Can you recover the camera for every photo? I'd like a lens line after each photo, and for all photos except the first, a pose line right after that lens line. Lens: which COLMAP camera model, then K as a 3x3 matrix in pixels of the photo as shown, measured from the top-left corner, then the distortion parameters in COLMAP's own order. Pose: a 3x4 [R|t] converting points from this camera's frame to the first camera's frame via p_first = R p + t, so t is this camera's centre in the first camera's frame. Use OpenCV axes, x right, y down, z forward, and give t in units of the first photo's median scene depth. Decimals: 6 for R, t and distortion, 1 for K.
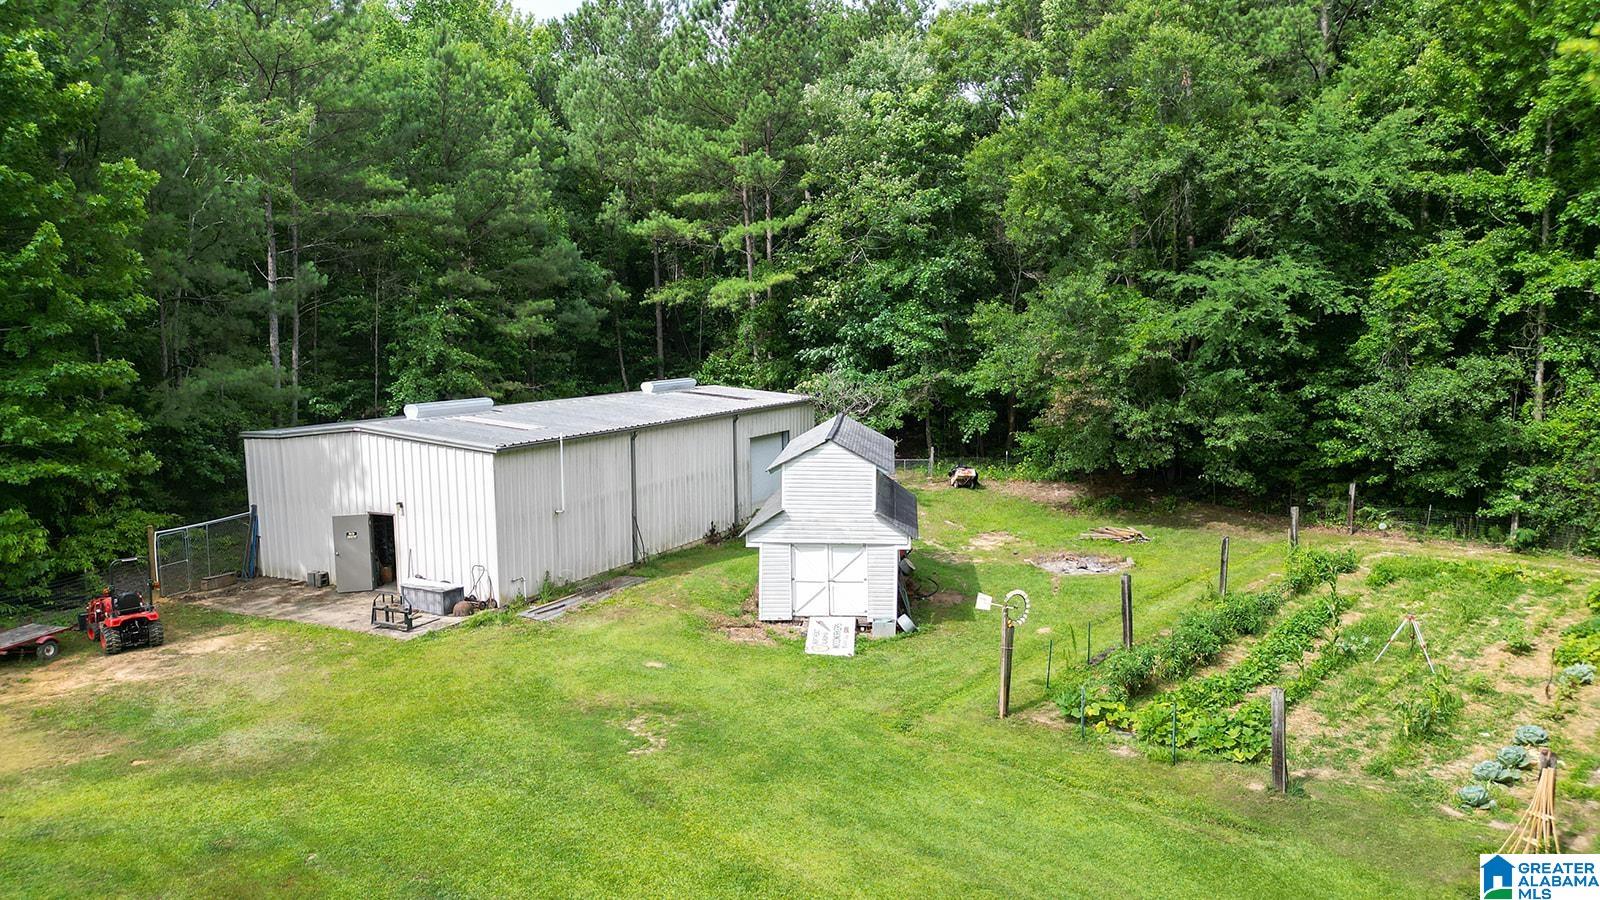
lens RADIAL K [[1111.1, 0, 800.4], [0, 1111.1, 440.6], [0, 0, 1]] dist [0.078394, -0.078093]
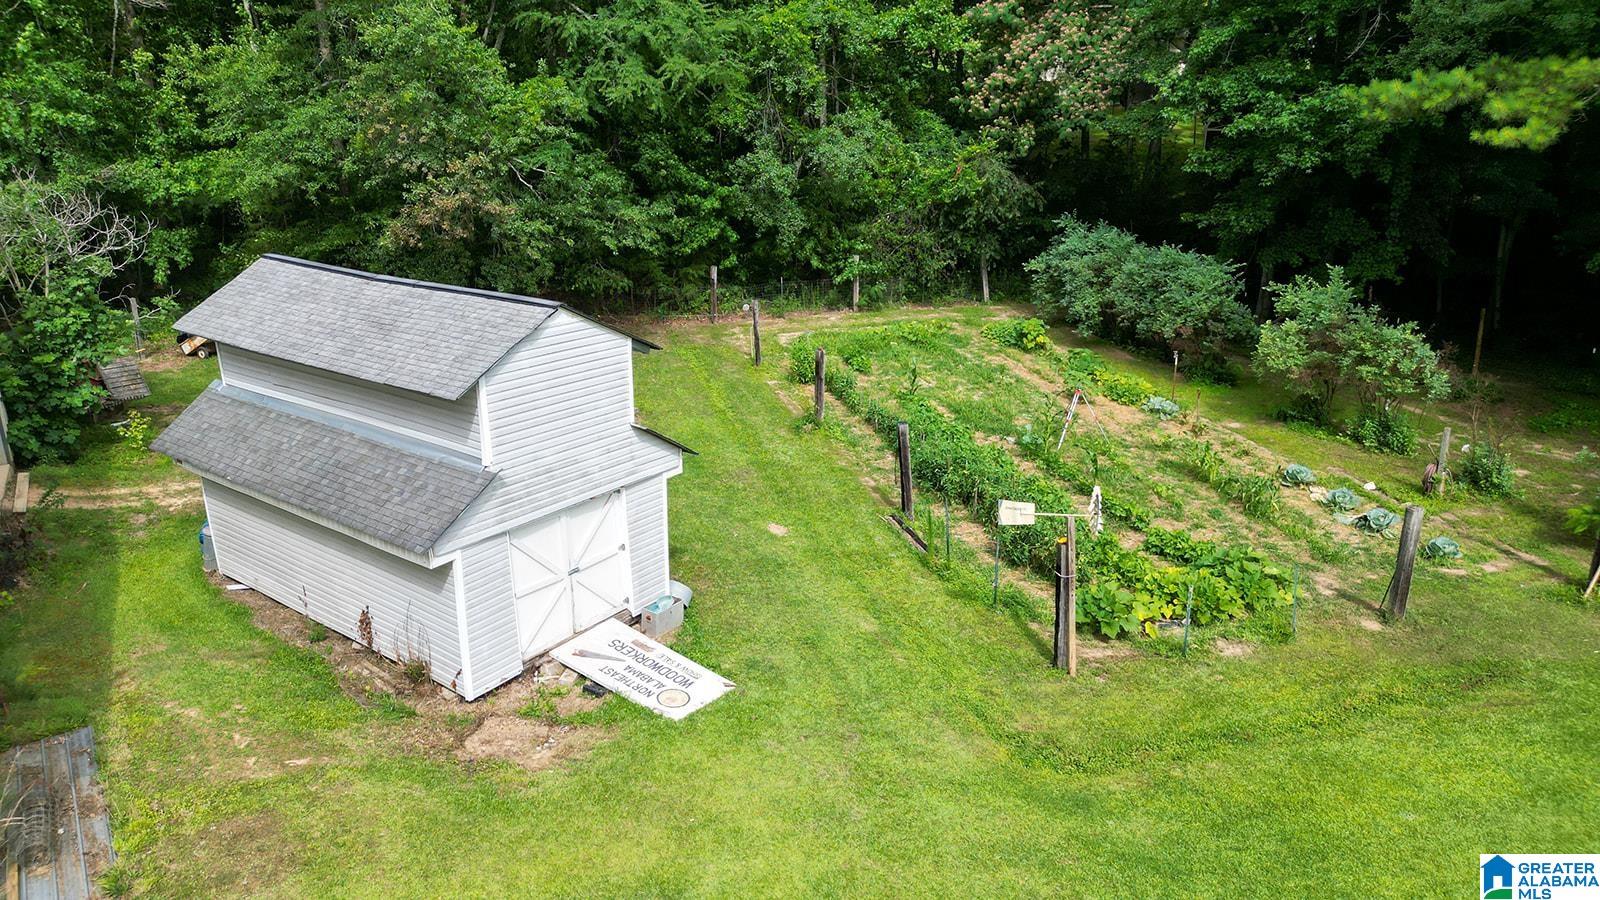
lens RADIAL K [[1111.1, 0, 794.1], [0, 1111.1, 450.0], [0, 0, 1]] dist [0.078394, -0.078093]
pose [[0.536850, -0.264885, 0.801017, -0.296779], [0.100521, 0.962754, 0.250999, -0.047877], [-0.837668, -0.054230, 0.543481, 0.570501]]
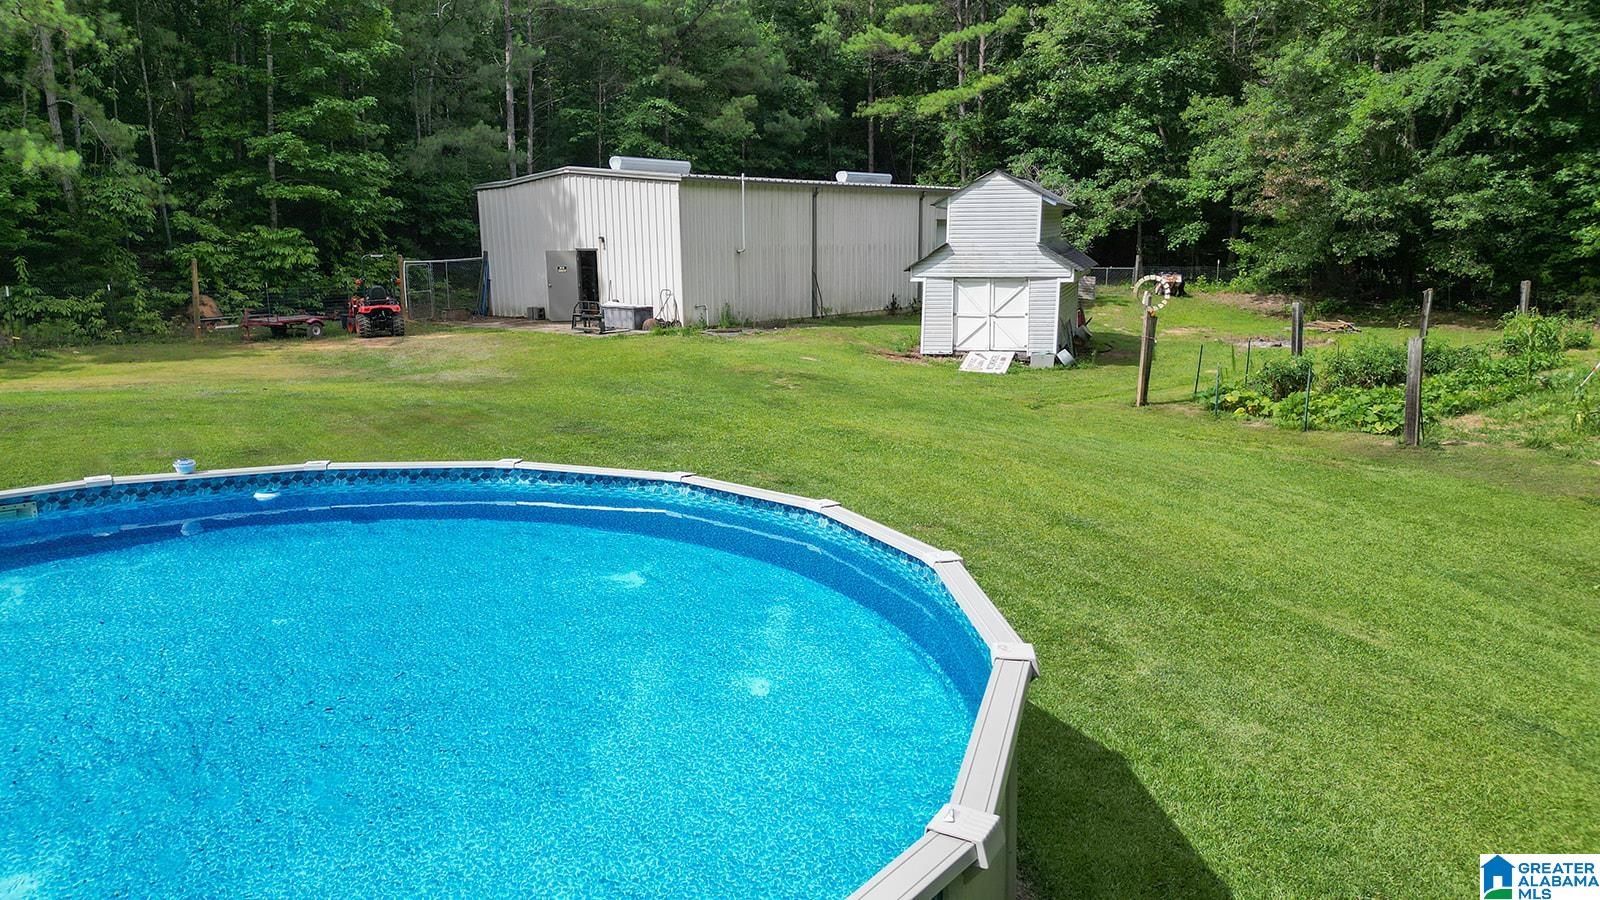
lens RADIAL K [[1111.1, 0, 803.0], [0, 1111.1, 445.6], [0, 0, 1]] dist [0.078394, -0.078093]
pose [[0.976809, 0.043504, -0.209647, 0.070437], [-0.026860, 0.996304, 0.081595, 0.151364], [0.212422, -0.074072, 0.974367, -0.041814]]
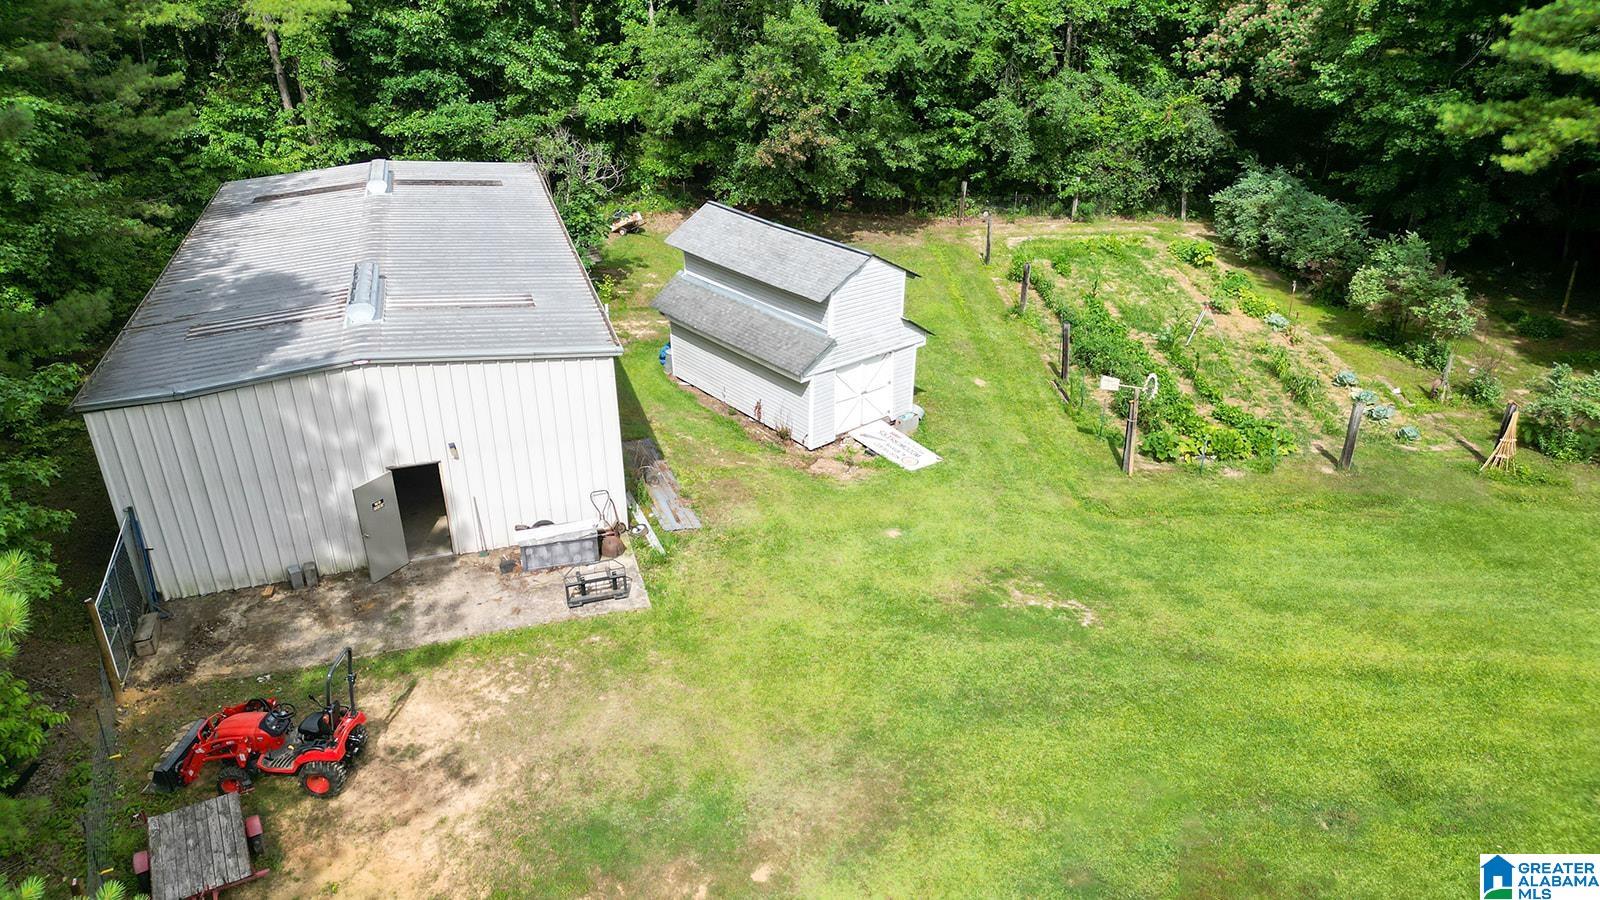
lens RADIAL K [[1111.1, 0, 790.8], [0, 1111.1, 447.6], [0, 0, 1]] dist [0.078394, -0.078093]
pose [[0.718608, -0.298808, 0.627946, -0.608563], [0.074630, 0.930902, 0.357565, -0.175835], [-0.691399, -0.210086, 0.691253, 0.307811]]
